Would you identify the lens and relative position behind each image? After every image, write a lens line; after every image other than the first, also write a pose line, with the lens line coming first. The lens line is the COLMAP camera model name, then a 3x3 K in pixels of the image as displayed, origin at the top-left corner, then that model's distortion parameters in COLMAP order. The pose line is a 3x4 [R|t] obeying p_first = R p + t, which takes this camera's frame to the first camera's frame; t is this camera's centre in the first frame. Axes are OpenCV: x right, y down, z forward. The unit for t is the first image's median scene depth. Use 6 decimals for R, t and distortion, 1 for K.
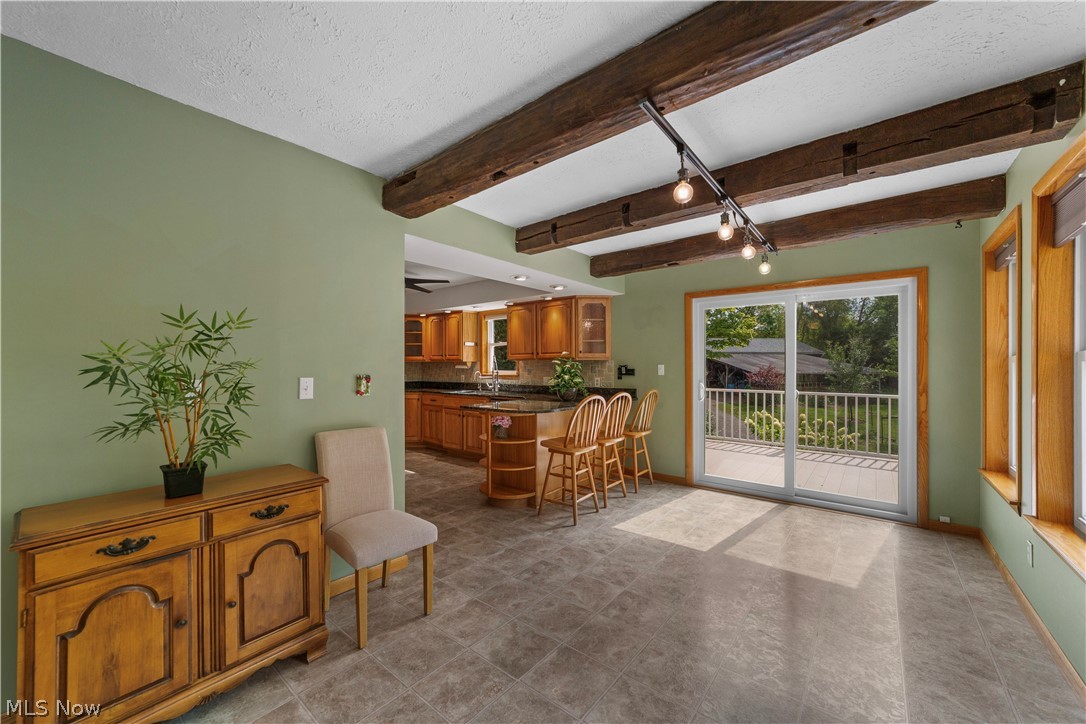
lens RADIAL K [[413.8, 0, 540.0], [0, 413.8, 365.9], [0, 0, 1]] dist [-0.007789, 0.002801]
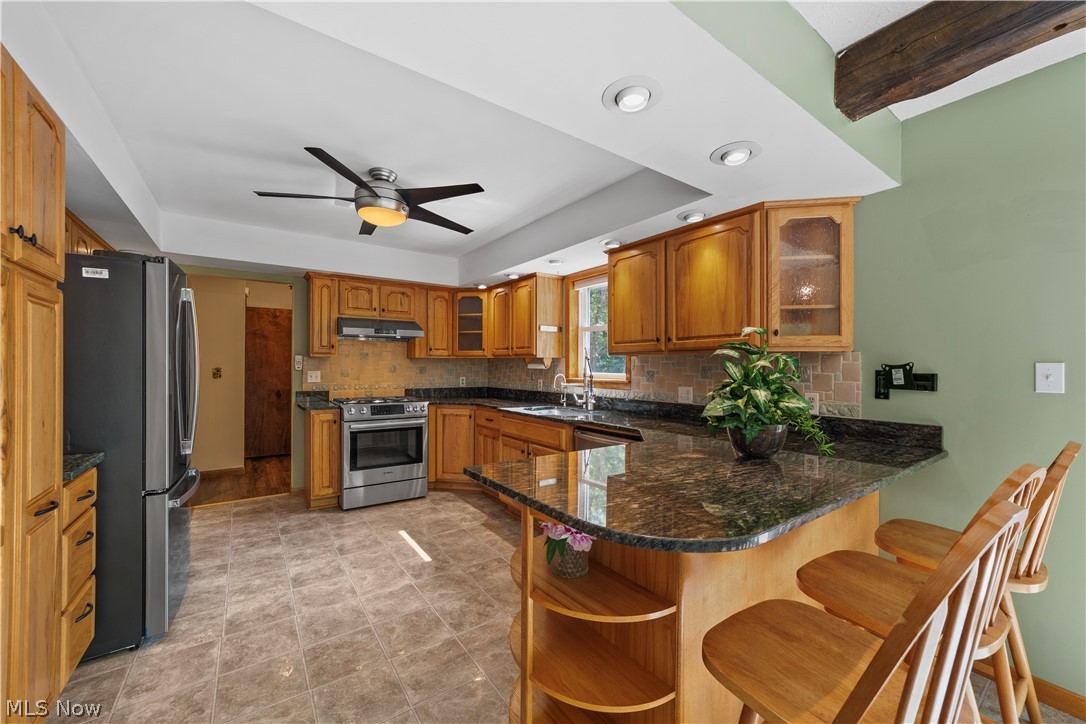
lens RADIAL K [[413.8, 0, 541.5], [0, 413.8, 368.1], [0, 0, 1]] dist [-0.007789, 0.002801]
pose [[0.962925, 0.008418, -0.269638, -0.016607], [-0.007768, 0.999964, 0.003477, 0.002976], [0.269658, -0.001254, 0.962955, 0.433269]]
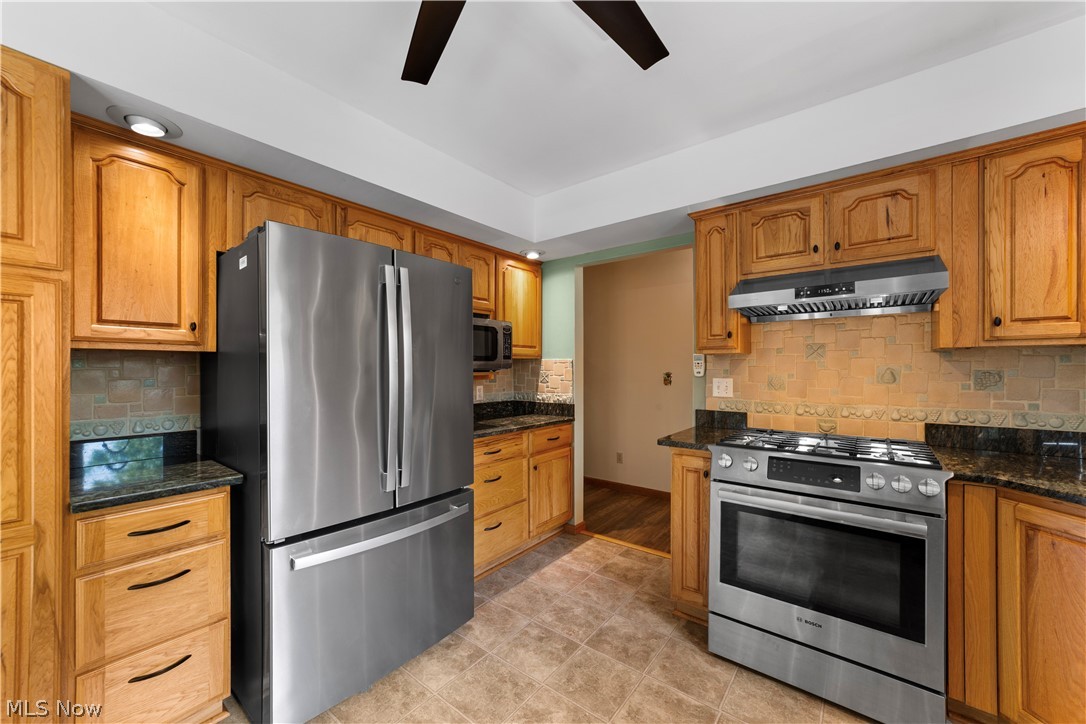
lens RADIAL K [[413.8, 0, 541.4], [0, 413.8, 368.3], [0, 0, 1]] dist [-0.007789, 0.002801]
pose [[0.001368, -0.000514, -0.999999, -0.142160], [0.000027, 1.000000, -0.000514, 0.003282], [0.999999, -0.000026, 0.001368, 0.790023]]
